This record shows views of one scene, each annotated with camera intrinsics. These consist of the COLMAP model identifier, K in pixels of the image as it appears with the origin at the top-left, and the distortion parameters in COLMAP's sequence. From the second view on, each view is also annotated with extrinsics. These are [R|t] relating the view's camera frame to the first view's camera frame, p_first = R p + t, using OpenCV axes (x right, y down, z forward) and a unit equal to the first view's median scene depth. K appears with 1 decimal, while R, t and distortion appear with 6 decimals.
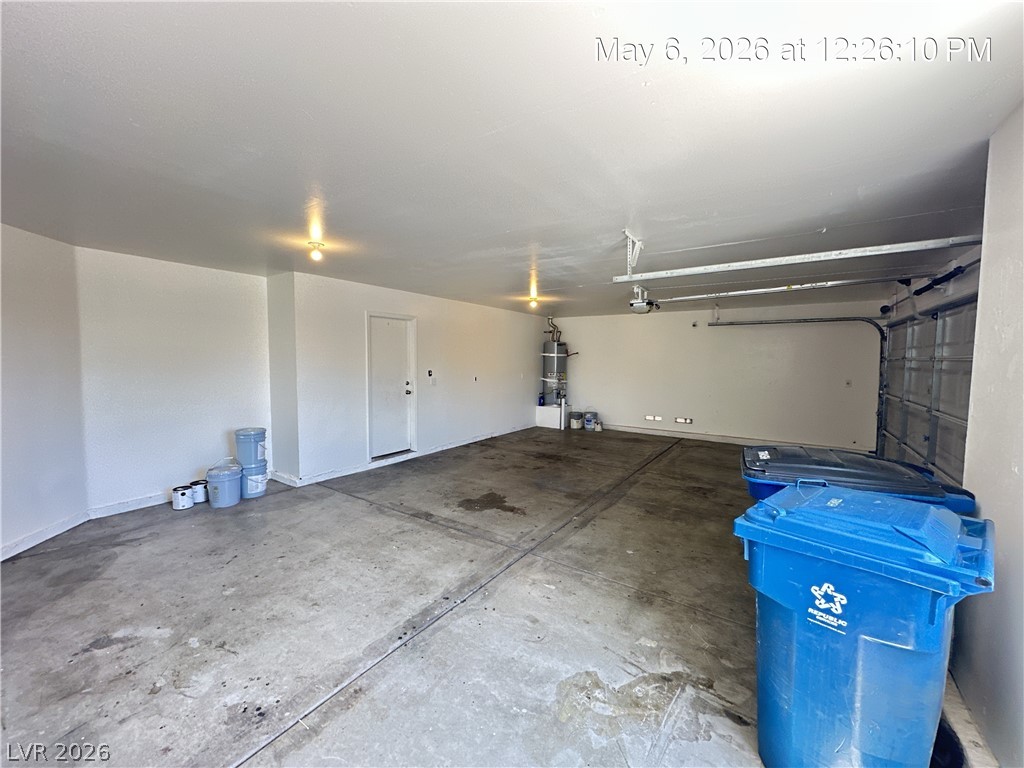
lens RADIAL K [[409.1, 0, 513.5], [0, 409.1, 381.5], [0, 0, 1]] dist [-0.001614, 0.000841]
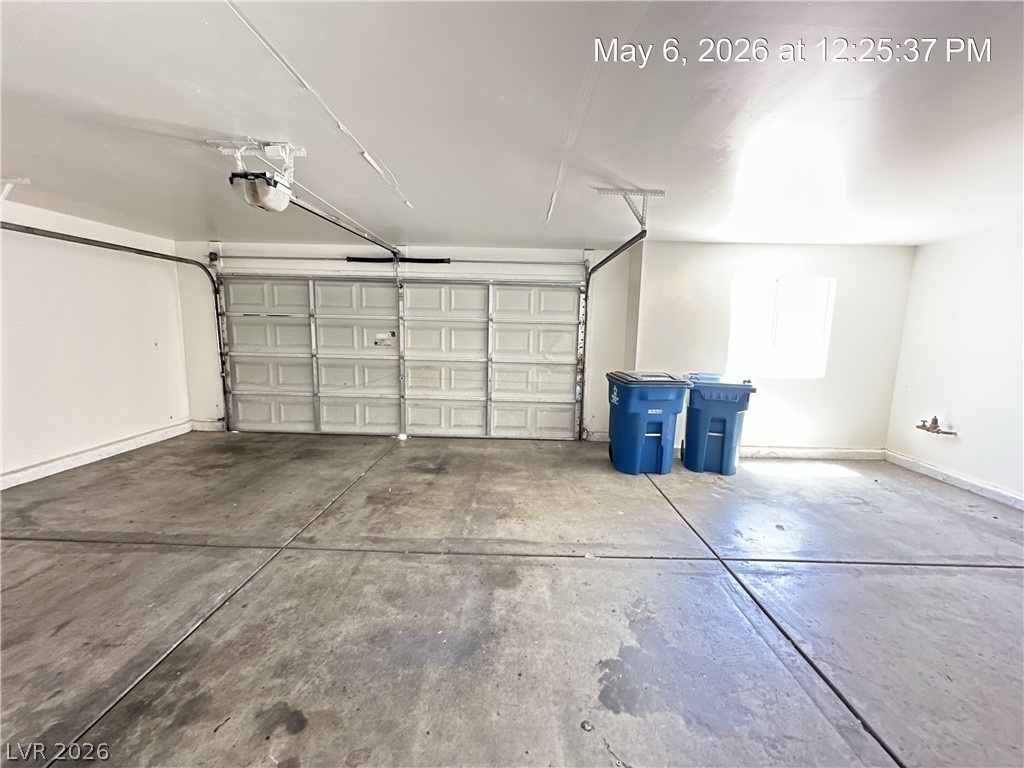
lens RADIAL K [[409.1, 0, 515.6], [0, 409.1, 384.1], [0, 0, 1]] dist [-0.001614, 0.000841]
pose [[-0.545296, -0.135412, 0.827234, -0.246673], [0.022426, 0.984156, 0.175881, -0.056040], [-0.837944, 0.114458, -0.533619, 1.142489]]
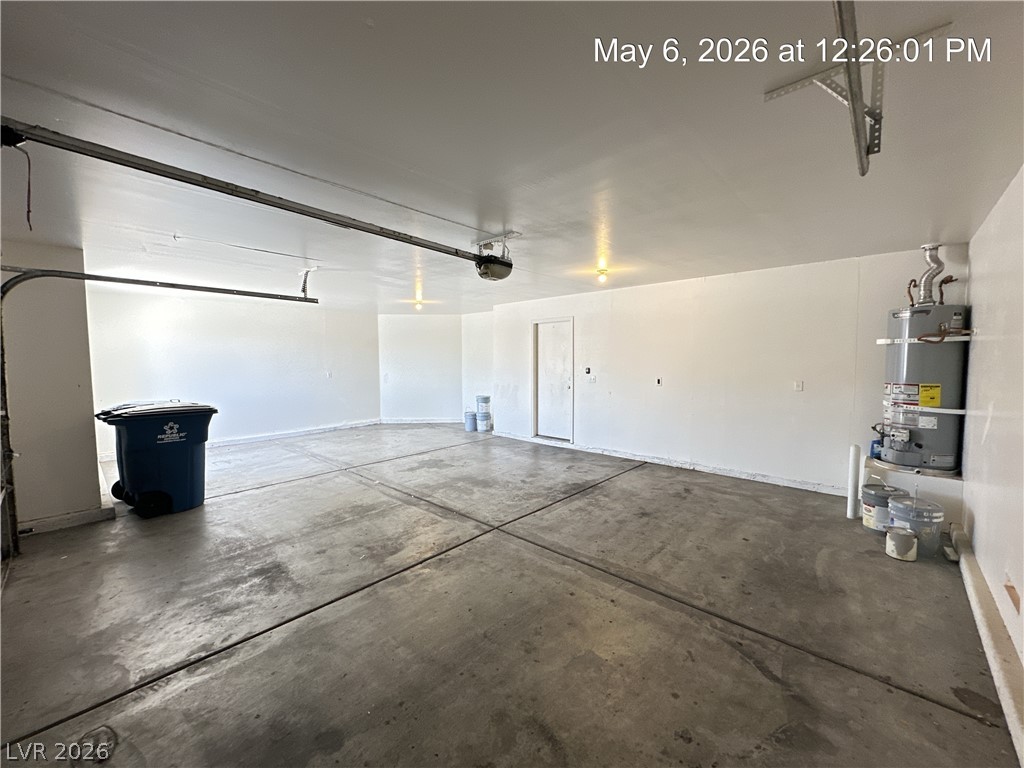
lens RADIAL K [[409.1, 0, 515.1], [0, 409.1, 386.0], [0, 0, 1]] dist [-0.001614, 0.000841]
pose [[-0.151631, 0.055176, -0.986896, 1.034378], [-0.053755, 0.996503, 0.063972, -0.047630], [0.986974, 0.062750, -0.148134, 1.259782]]
